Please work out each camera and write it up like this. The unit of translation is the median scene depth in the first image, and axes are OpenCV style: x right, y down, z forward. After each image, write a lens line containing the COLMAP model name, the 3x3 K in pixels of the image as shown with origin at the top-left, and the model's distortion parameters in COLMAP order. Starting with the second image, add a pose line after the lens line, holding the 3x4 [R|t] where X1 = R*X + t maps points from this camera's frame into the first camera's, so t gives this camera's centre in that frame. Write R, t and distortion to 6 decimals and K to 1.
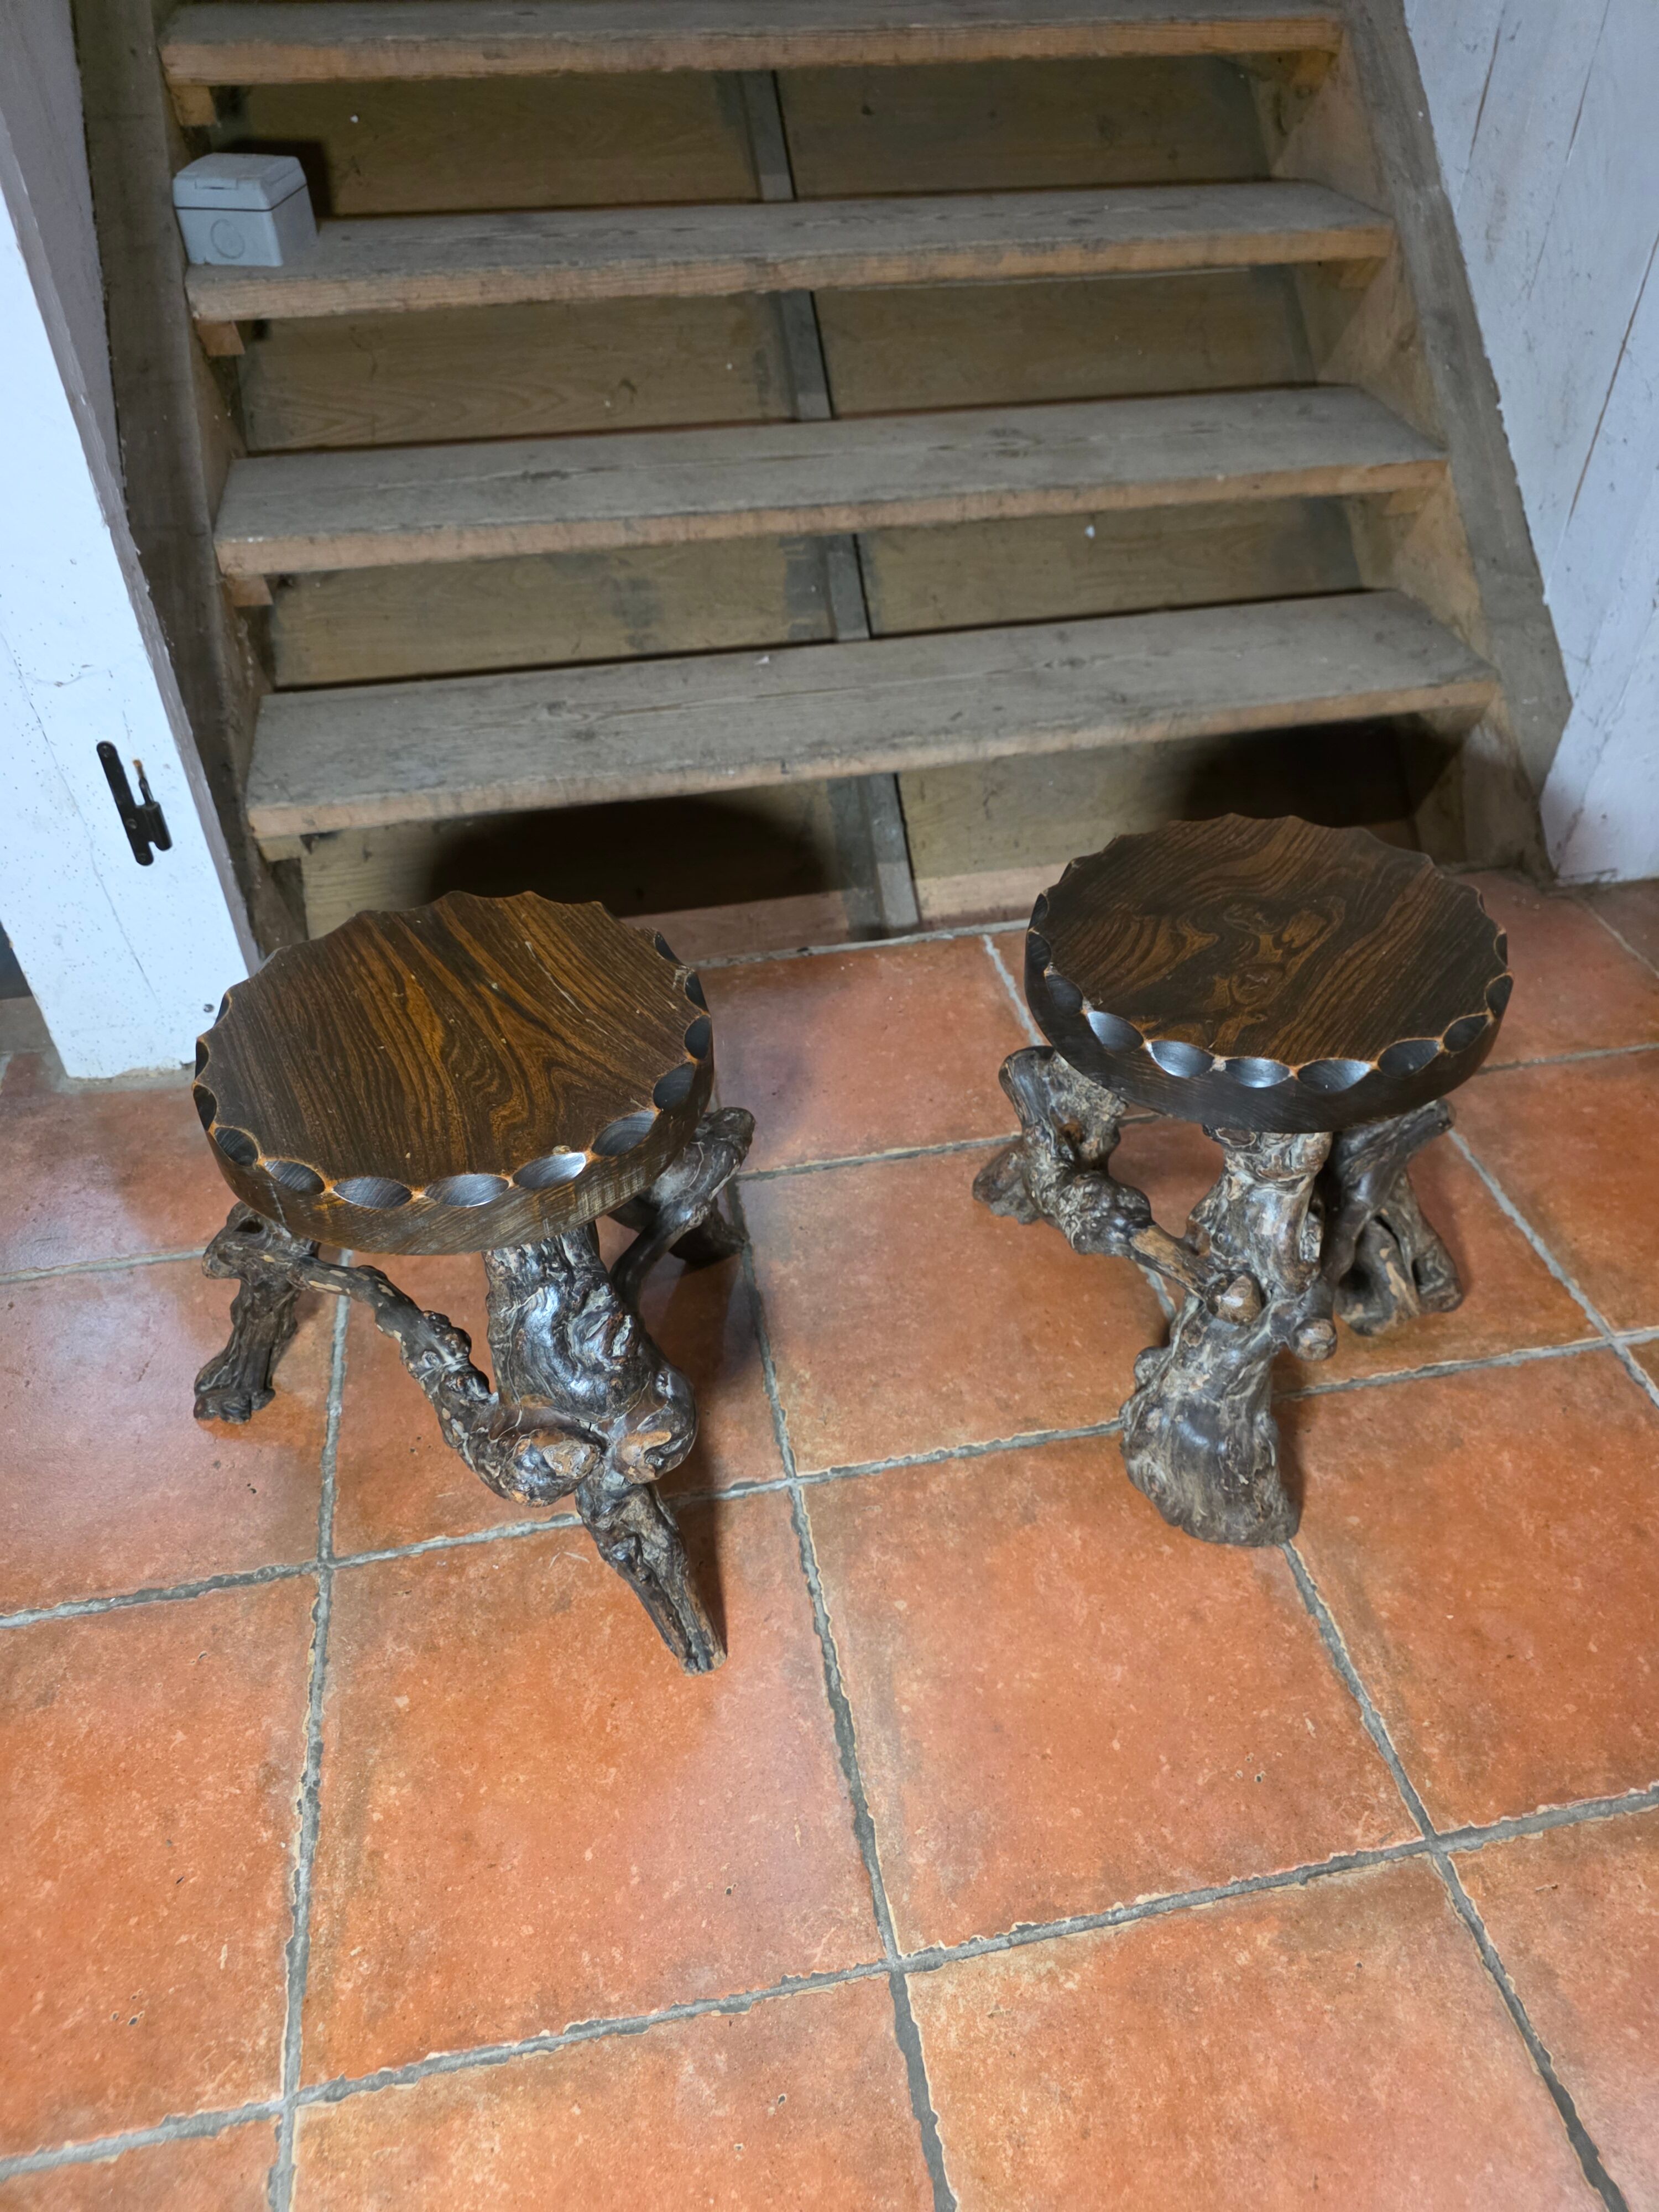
lens RADIAL K [[1498.1, 0, 848.1], [0, 1498.1, 1121.8], [0, 0, 1]] dist [0.036760, -0.035375]
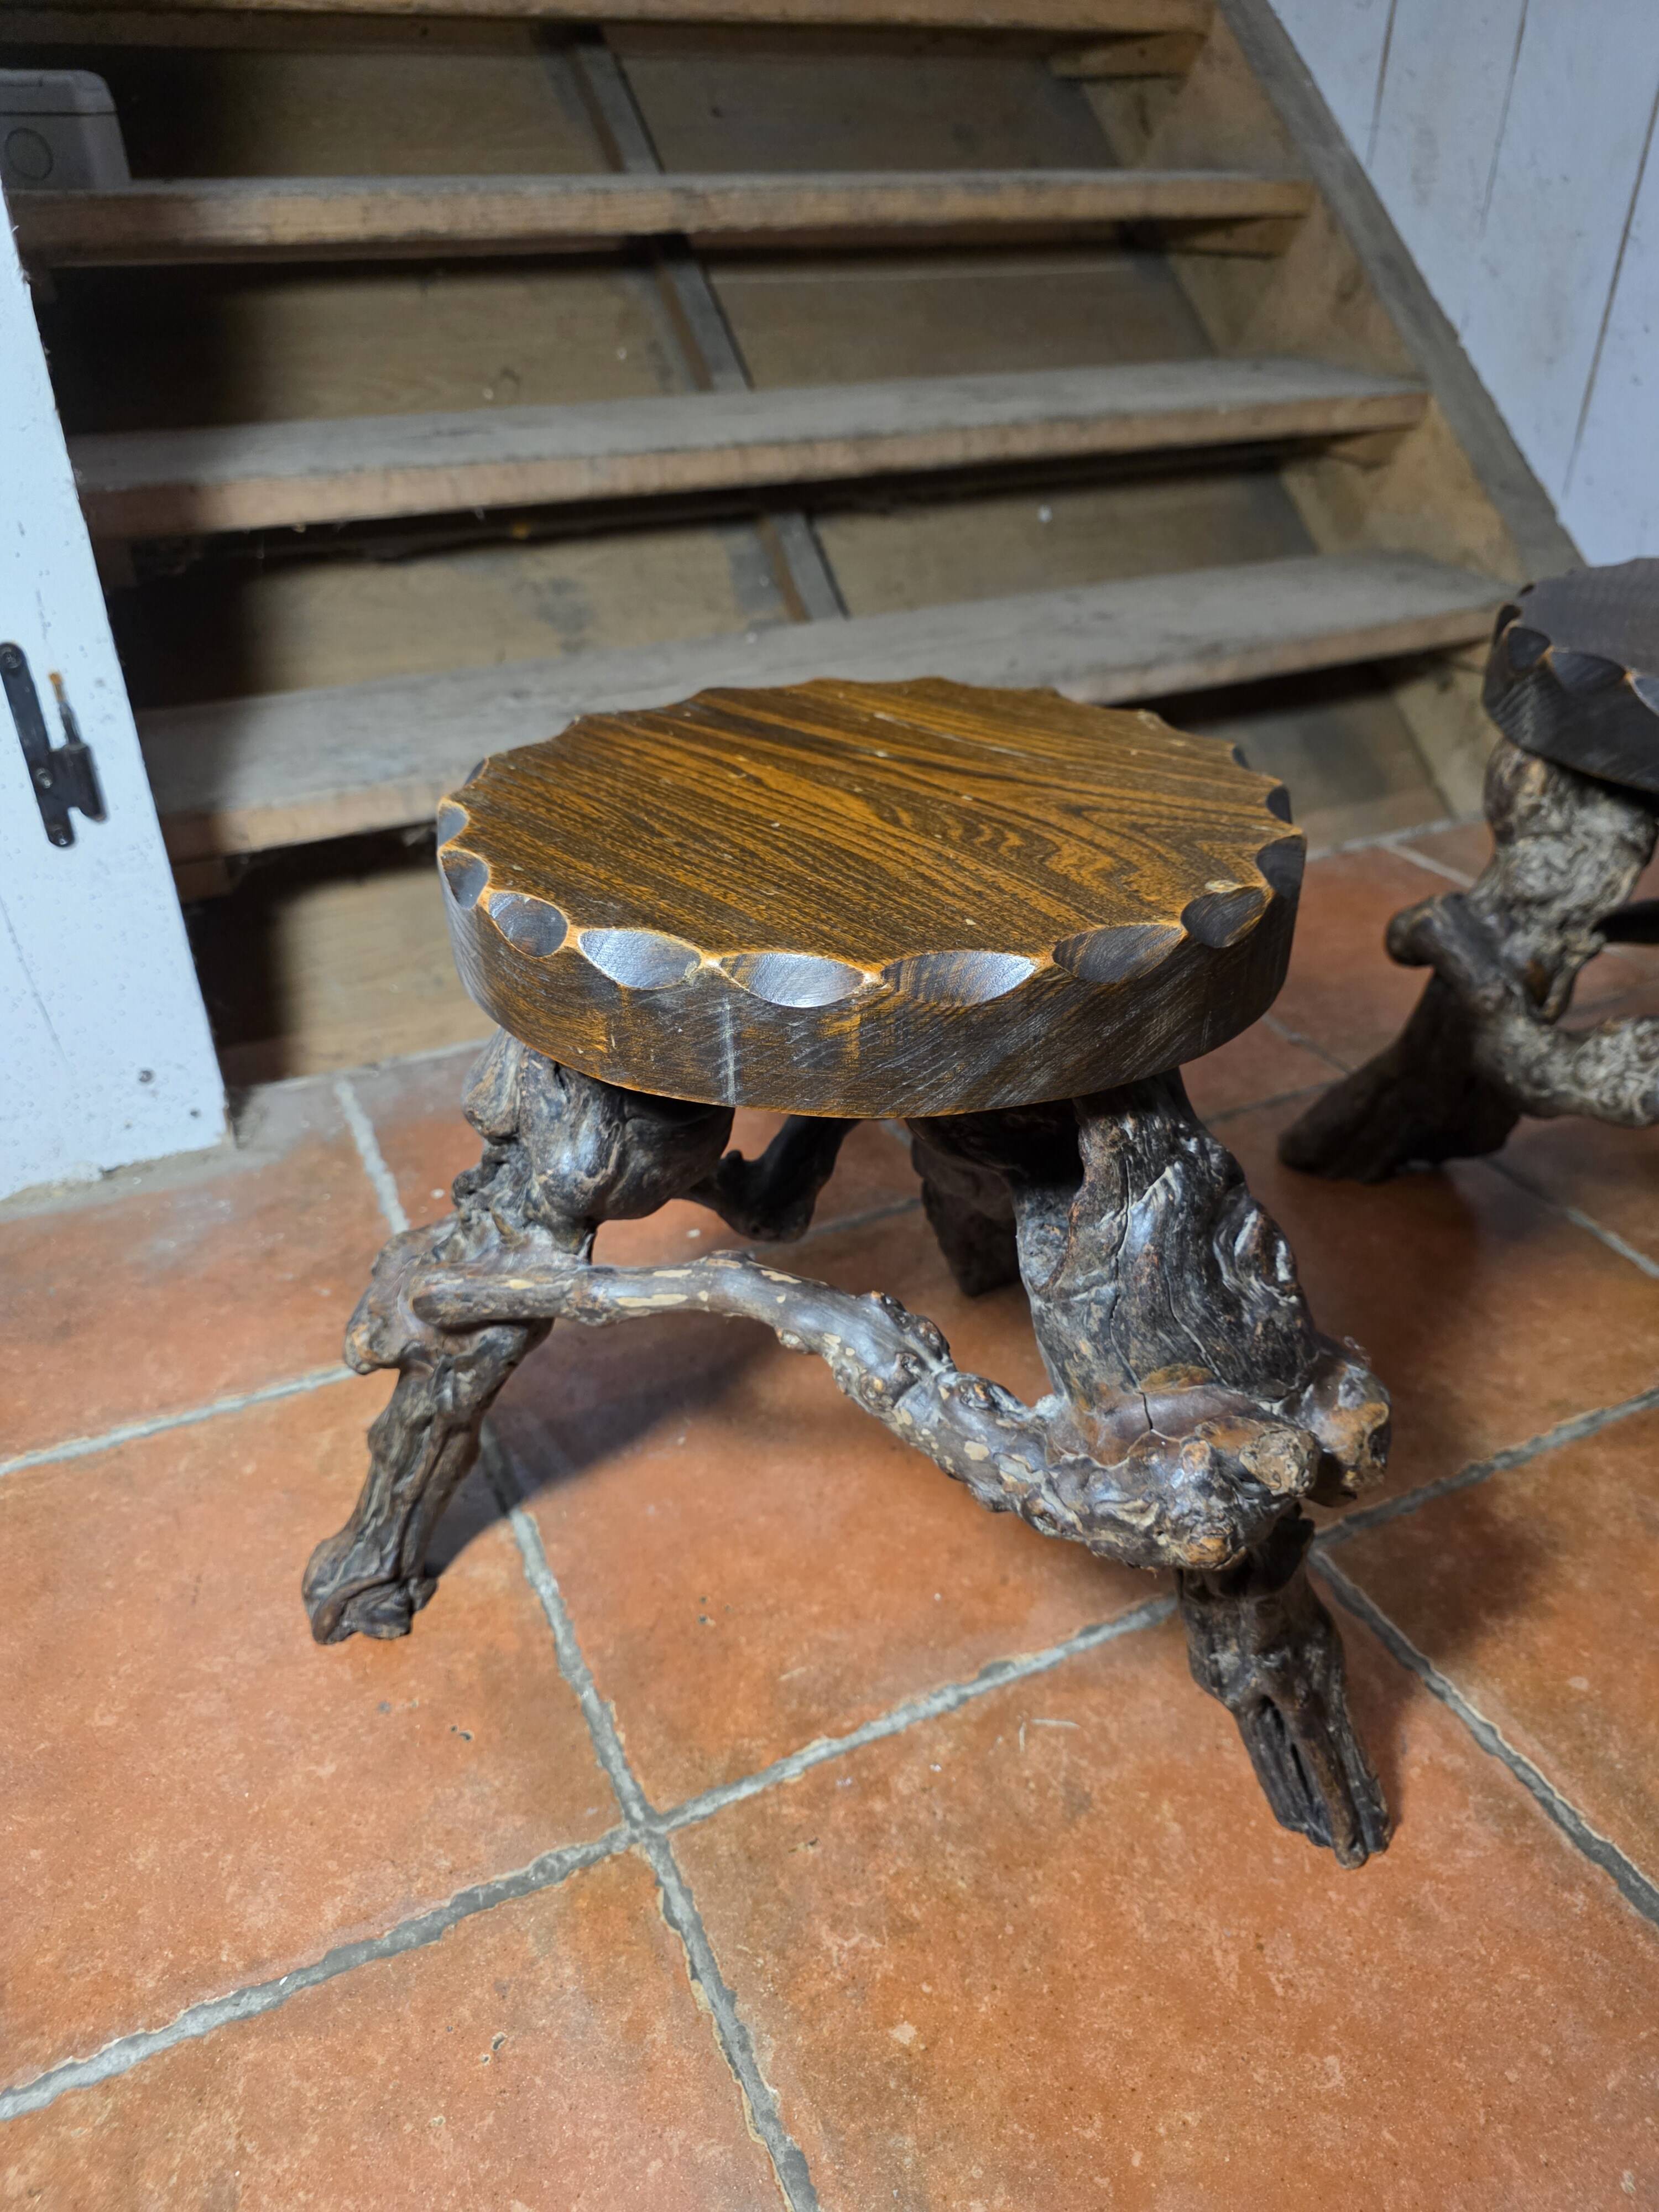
lens RADIAL K [[1517.2, 0, 827.8], [0, 1517.2, 1132.1], [0, 0, 1]] dist [0.010283, -0.013621]
pose [[0.969579, -0.135998, 0.203524, -0.376133], [0.166286, 0.976098, -0.139935, 0.133272], [-0.179628, 0.169521, 0.969018, 0.401909]]
